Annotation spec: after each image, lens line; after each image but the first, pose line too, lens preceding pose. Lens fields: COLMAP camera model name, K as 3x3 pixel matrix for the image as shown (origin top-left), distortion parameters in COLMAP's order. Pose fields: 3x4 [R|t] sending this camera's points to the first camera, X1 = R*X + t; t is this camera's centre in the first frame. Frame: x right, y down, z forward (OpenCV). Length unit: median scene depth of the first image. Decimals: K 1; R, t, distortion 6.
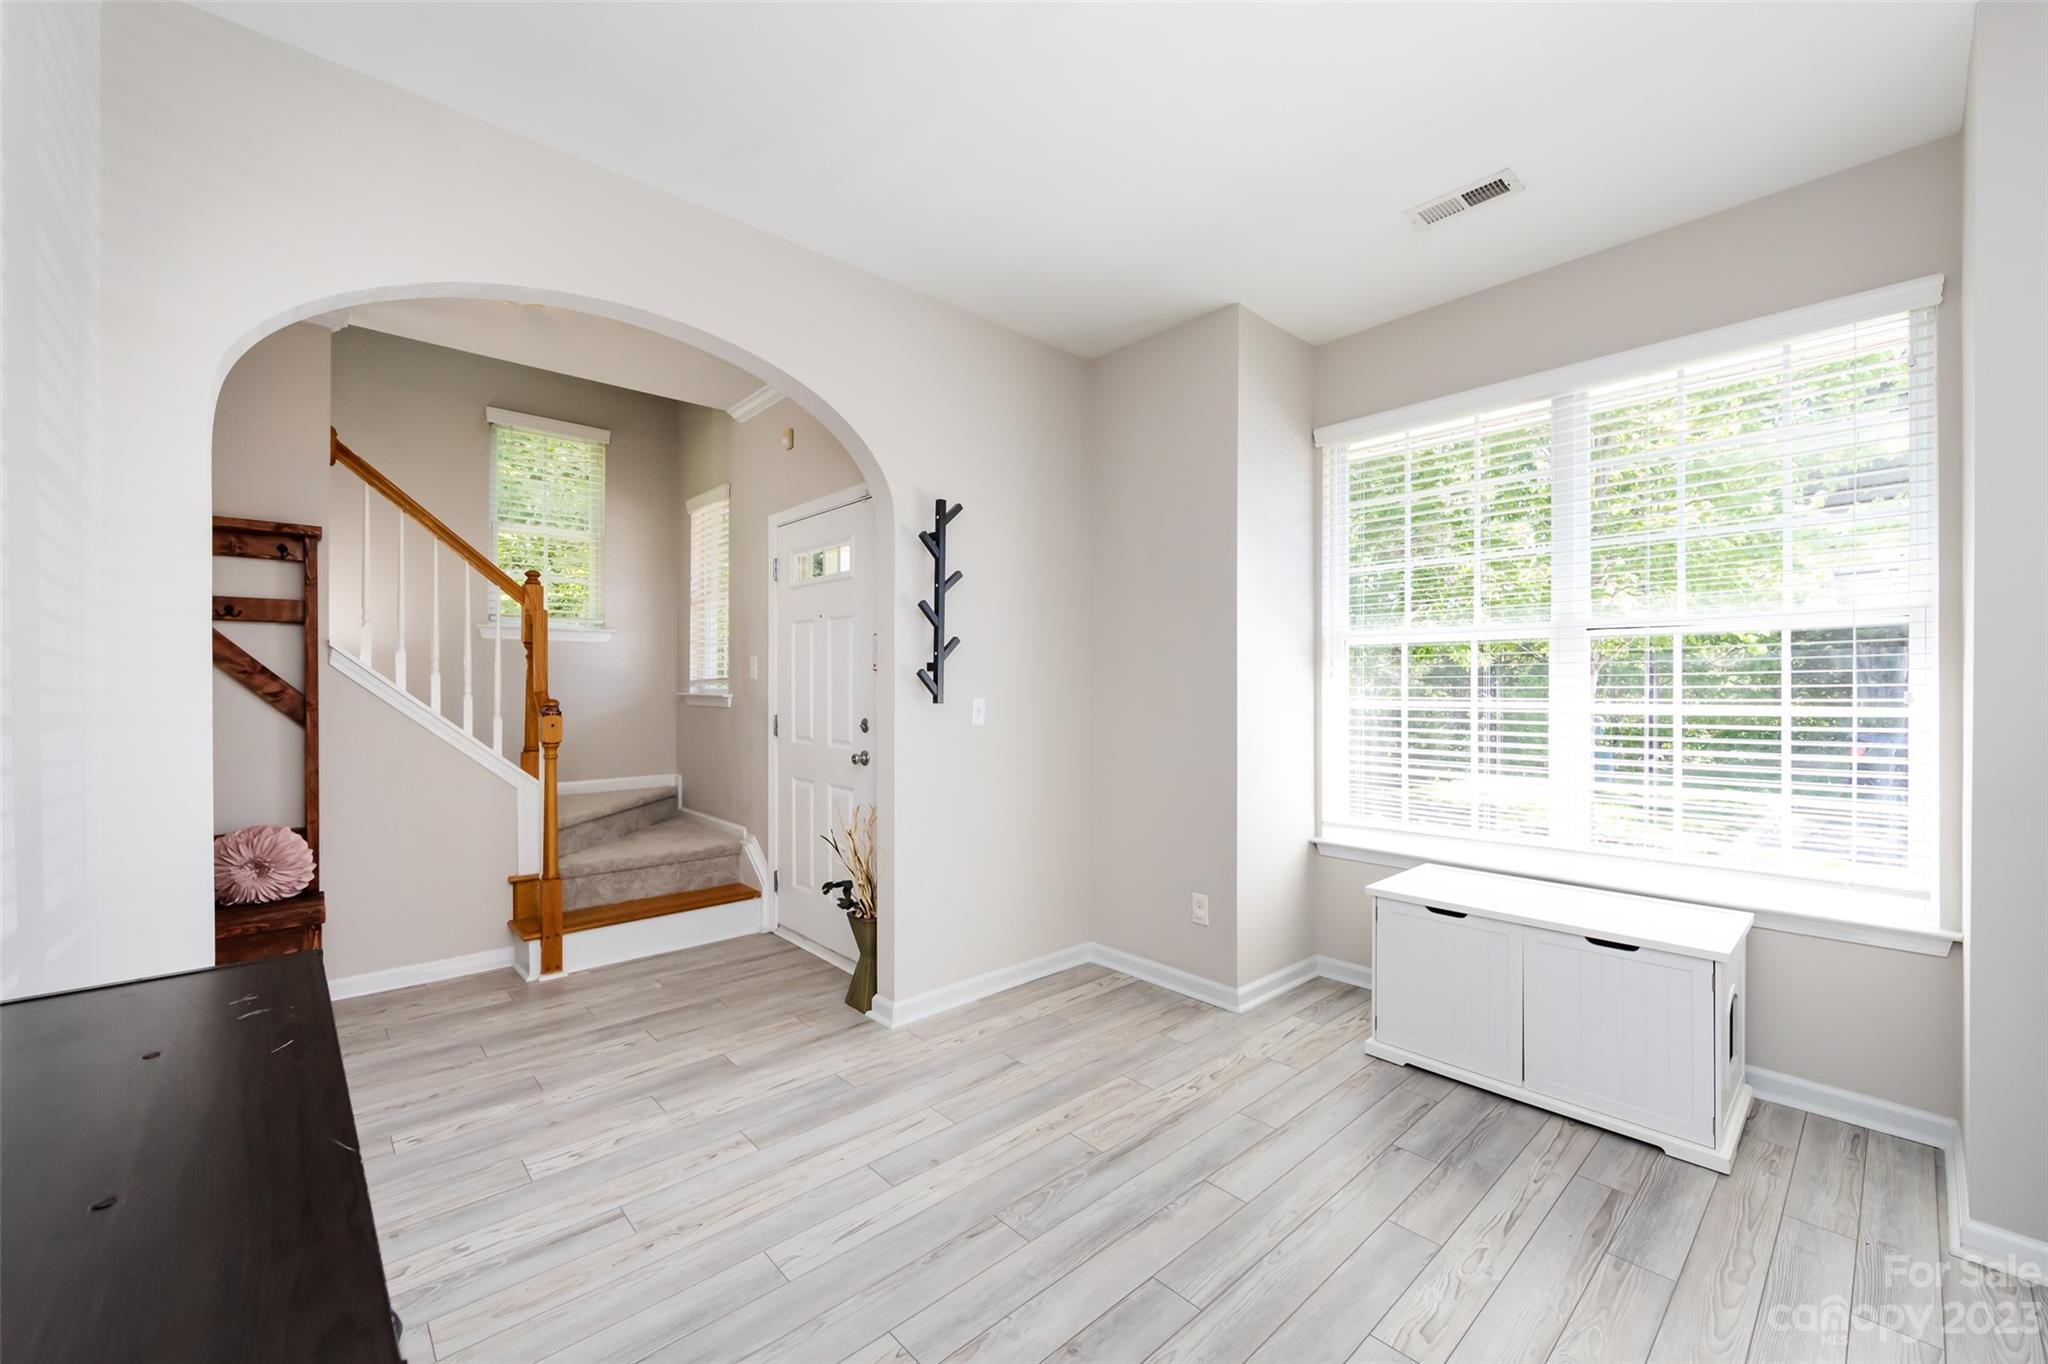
lens RADIAL K [[804.5, 0, 1032.5], [0, 804.5, 683.2], [0, 0, 1]] dist [0.002747, 0.000620]
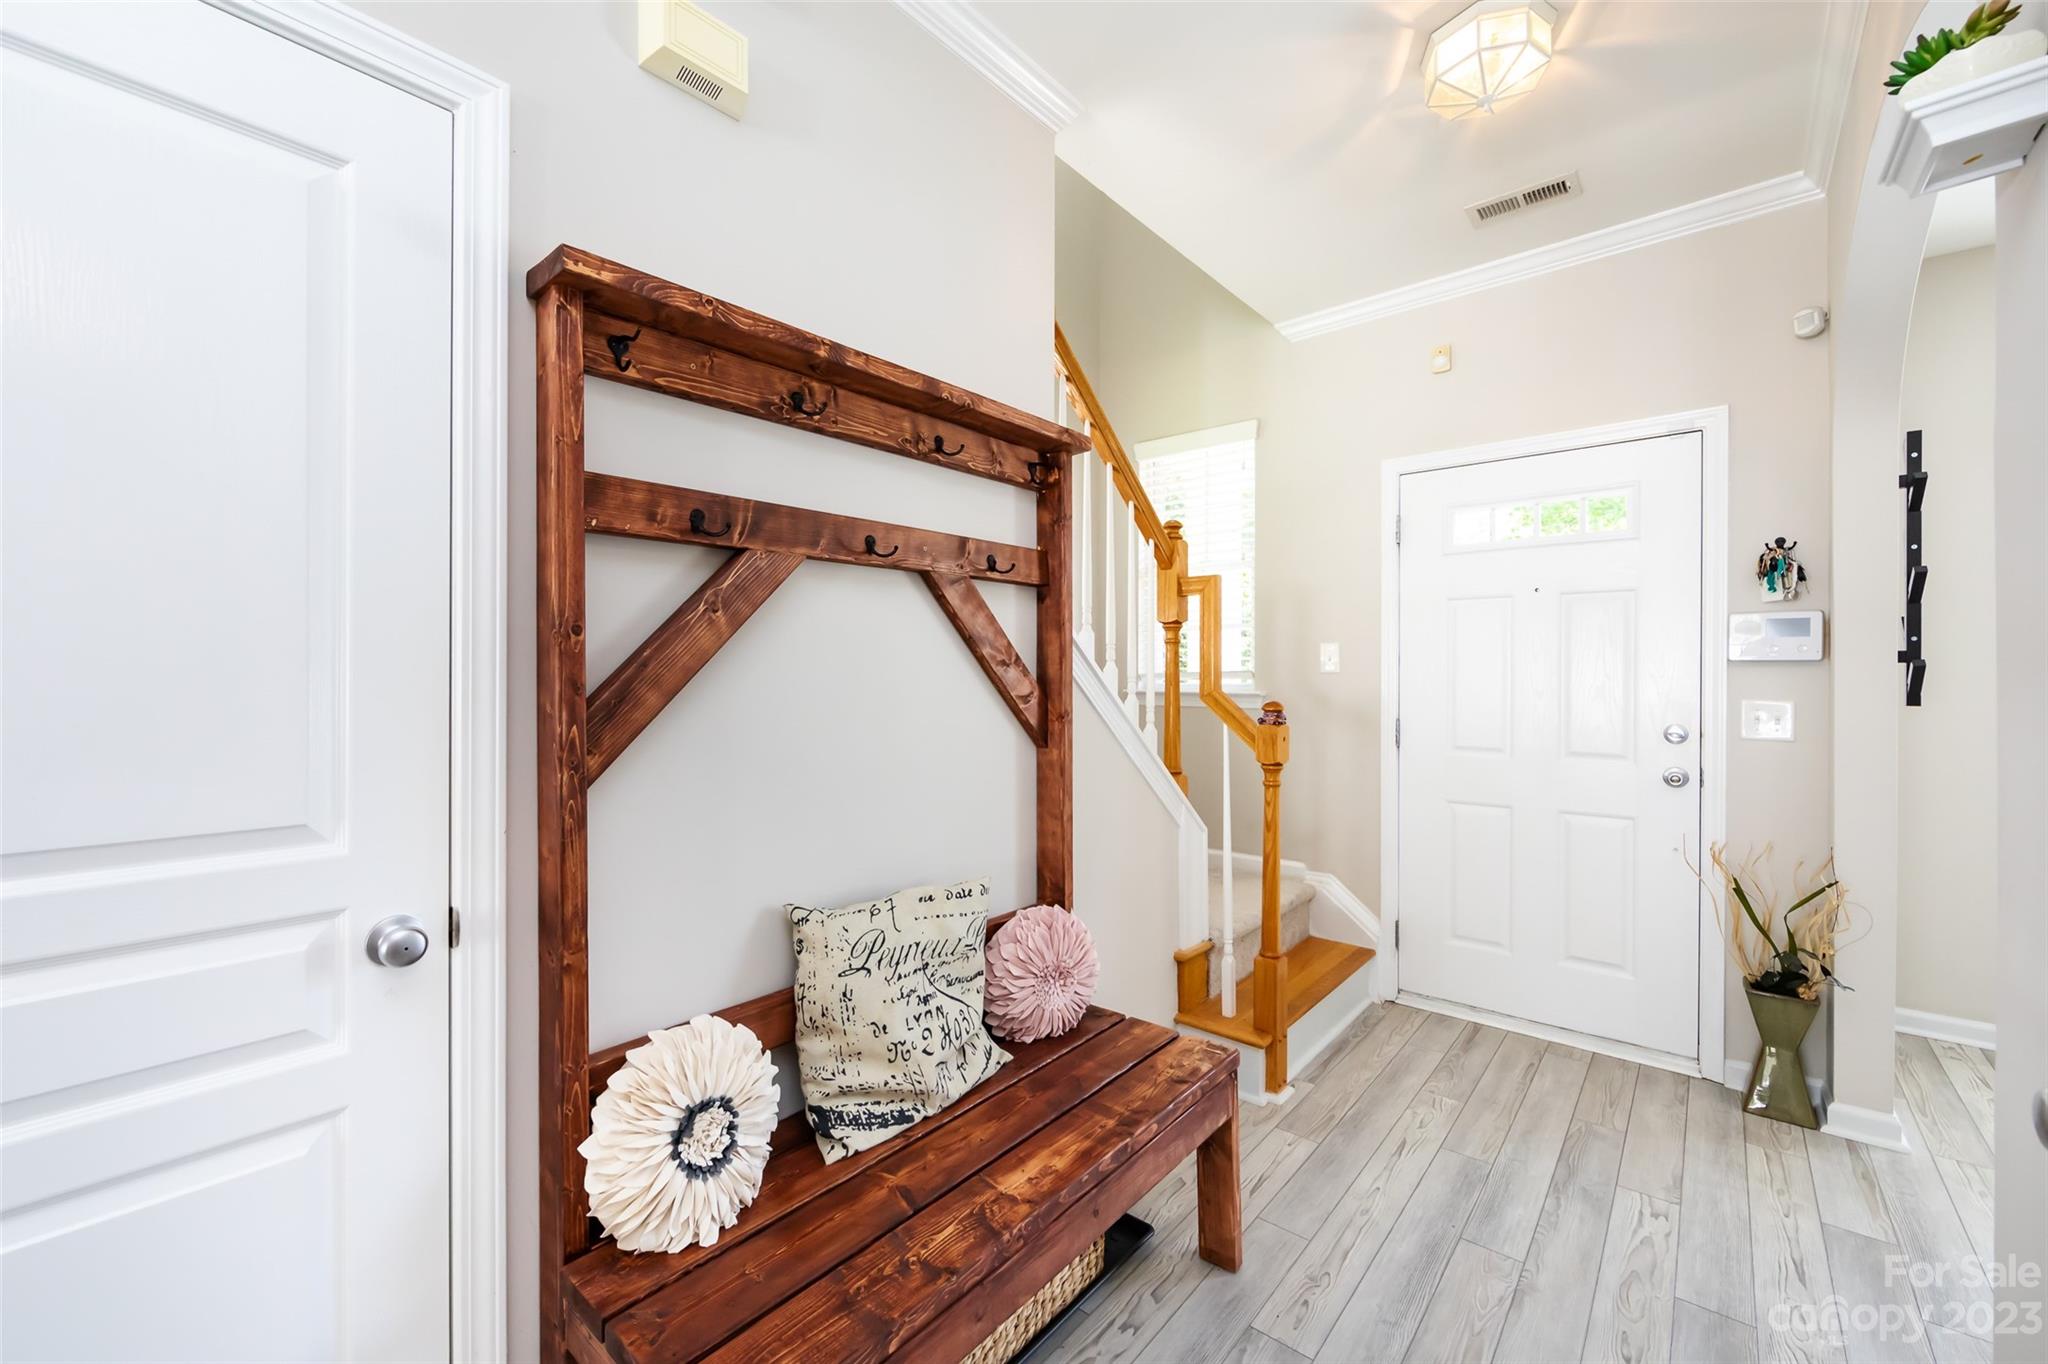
lens RADIAL K [[804.5, 0, 1023.7], [0, 804.5, 685.4], [0, 0, 1]] dist [0.002747, 0.000620]
pose [[0.989451, 0.000221, 0.144865, -1.100904], [-0.001860, 0.999936, 0.011175, -0.001635], [-0.144853, -0.011326, 0.989388, 0.405643]]
